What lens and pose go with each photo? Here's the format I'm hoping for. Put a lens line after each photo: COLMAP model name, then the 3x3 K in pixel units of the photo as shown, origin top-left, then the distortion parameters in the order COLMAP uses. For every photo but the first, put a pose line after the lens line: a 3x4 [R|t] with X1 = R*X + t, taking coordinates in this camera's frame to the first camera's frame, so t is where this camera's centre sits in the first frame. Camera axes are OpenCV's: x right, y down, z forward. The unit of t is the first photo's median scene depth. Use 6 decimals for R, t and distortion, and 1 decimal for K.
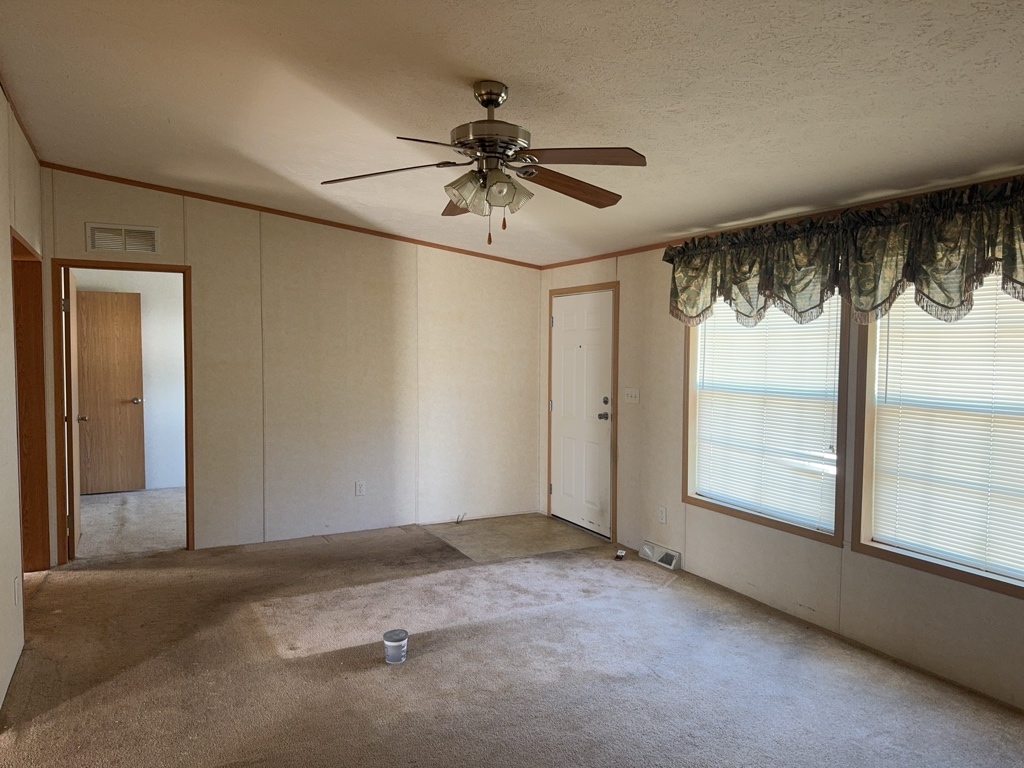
lens RADIAL K [[705.6, 0, 512.0], [0, 705.6, 384.0], [0, 0, 1]] dist [0.003395, 0.001571]
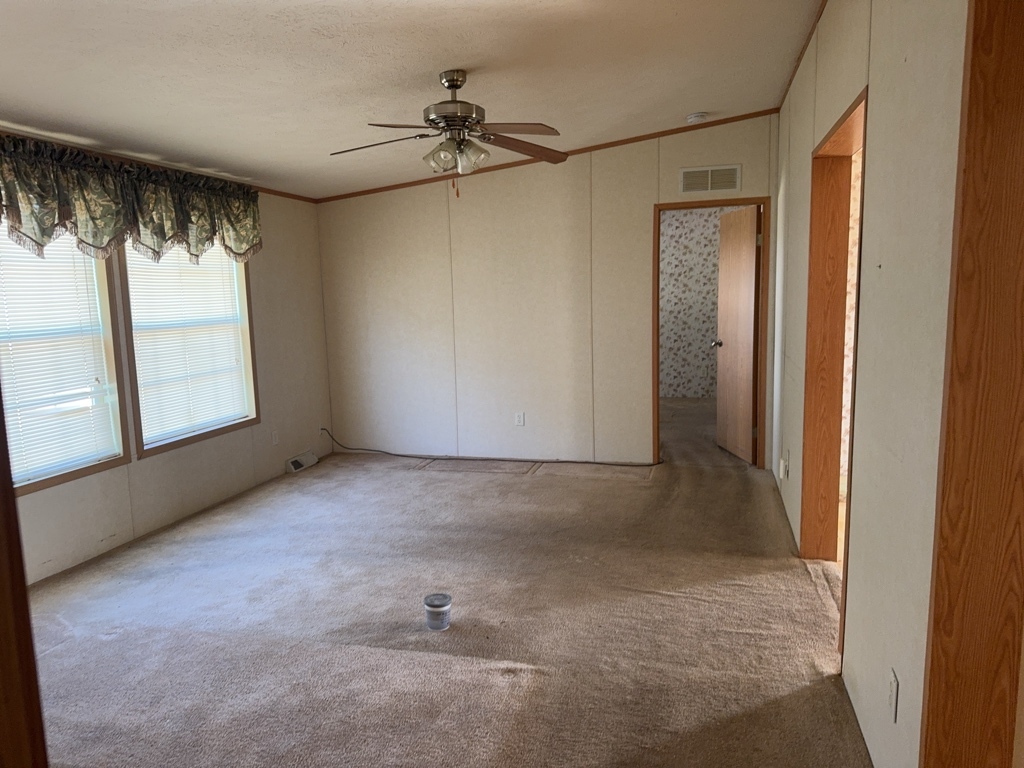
lens RADIAL K [[715.7, 0, 512.0], [0, 715.7, 384.0], [0, 0, 1]] dist [0.001159, 0.000618]
pose [[-0.730595, -0.083205, 0.677723, -0.765575], [0.048450, 0.983729, 0.173003, -0.060940], [-0.681090, 0.159231, -0.714676, 1.431276]]
